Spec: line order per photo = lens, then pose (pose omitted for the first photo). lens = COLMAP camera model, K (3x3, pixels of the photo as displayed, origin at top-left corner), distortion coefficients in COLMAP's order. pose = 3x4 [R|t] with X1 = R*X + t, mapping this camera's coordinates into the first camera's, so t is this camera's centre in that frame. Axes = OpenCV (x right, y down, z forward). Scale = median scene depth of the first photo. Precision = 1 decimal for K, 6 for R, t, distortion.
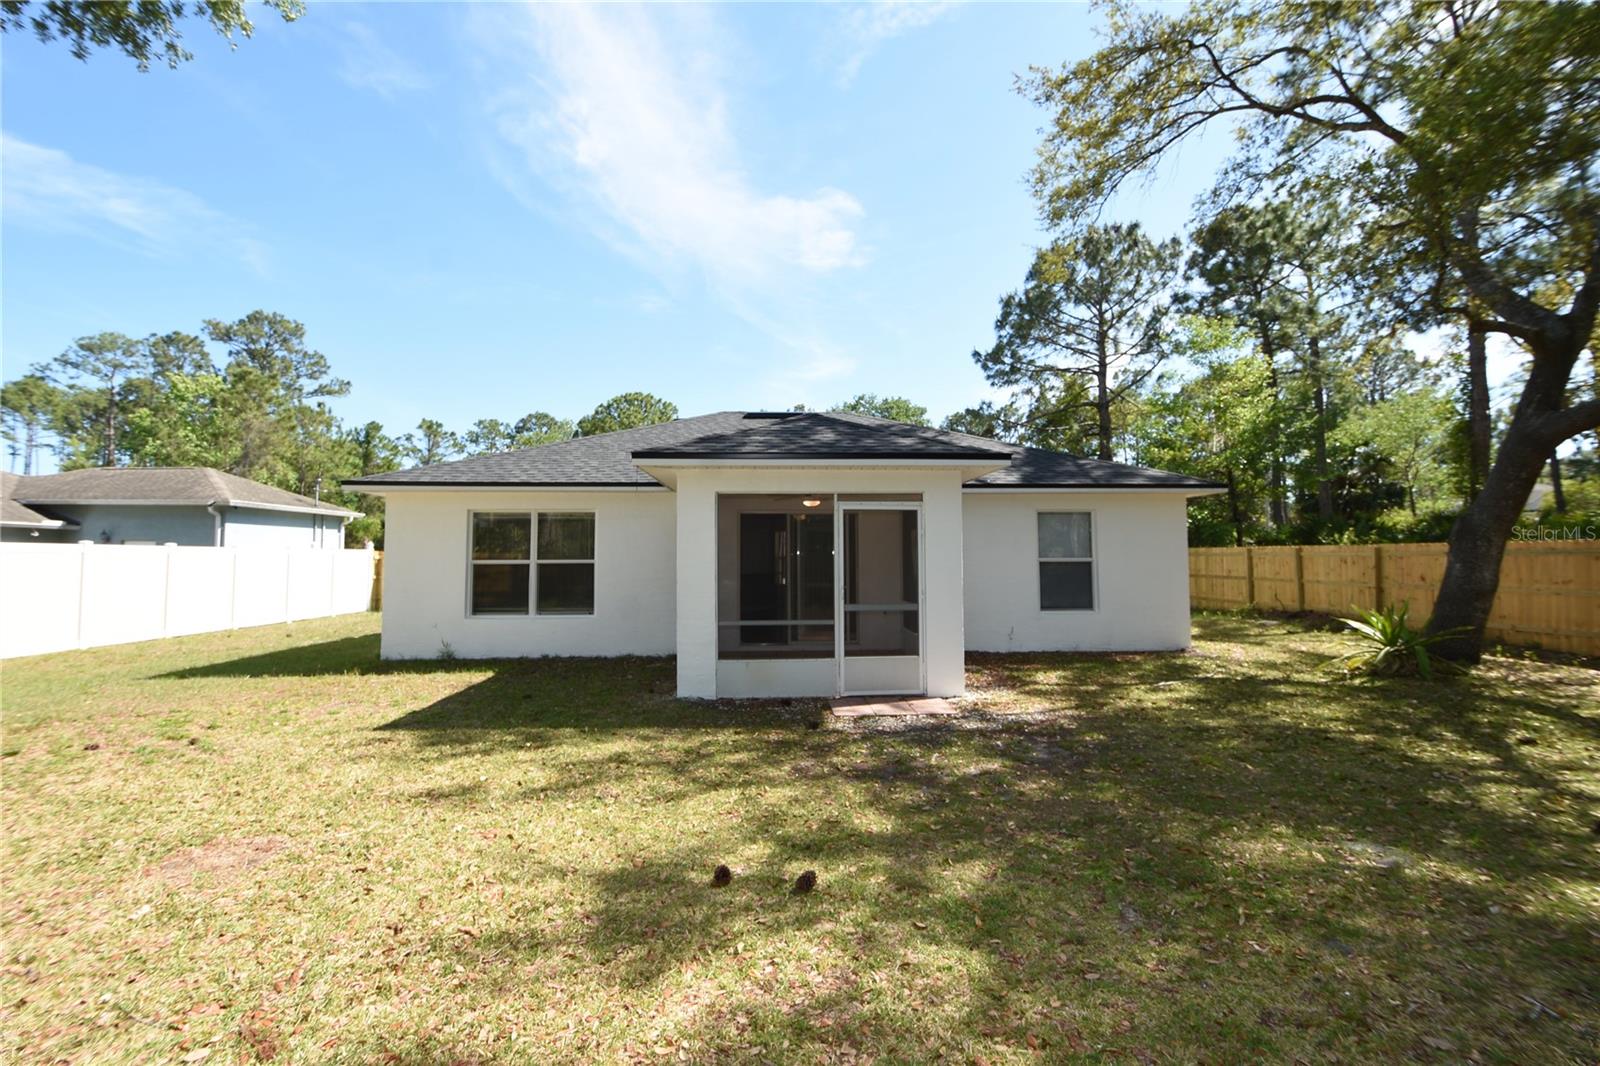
lens RADIAL K [[705.9, 0, 802.3], [0, 705.9, 520.6], [0, 0, 1]] dist [0.018880, -0.000386]
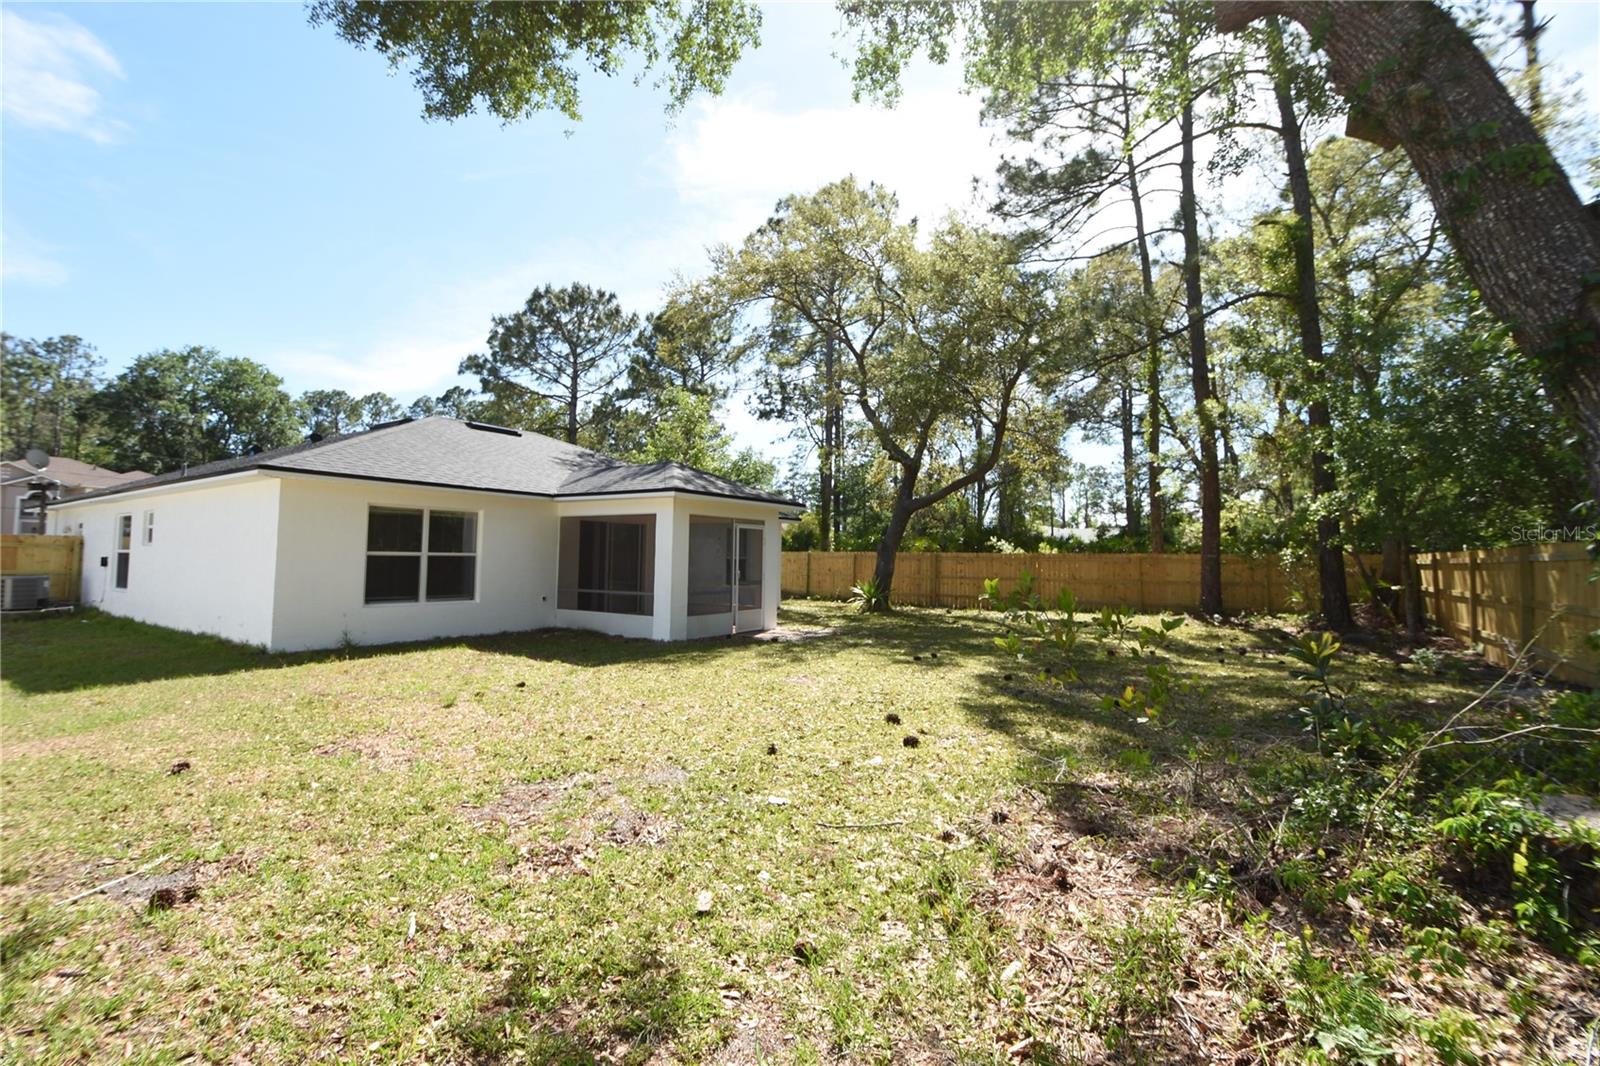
lens RADIAL K [[705.9, 0, 802.3], [0, 705.9, 520.6], [0, 0, 1]] dist [0.018880, -0.000386]
pose [[0.603076, 0.054641, 0.795810, -0.300871], [-0.054822, 0.998131, -0.026988, 0.001190], [-0.795798, -0.027352, 0.604944, -0.046025]]
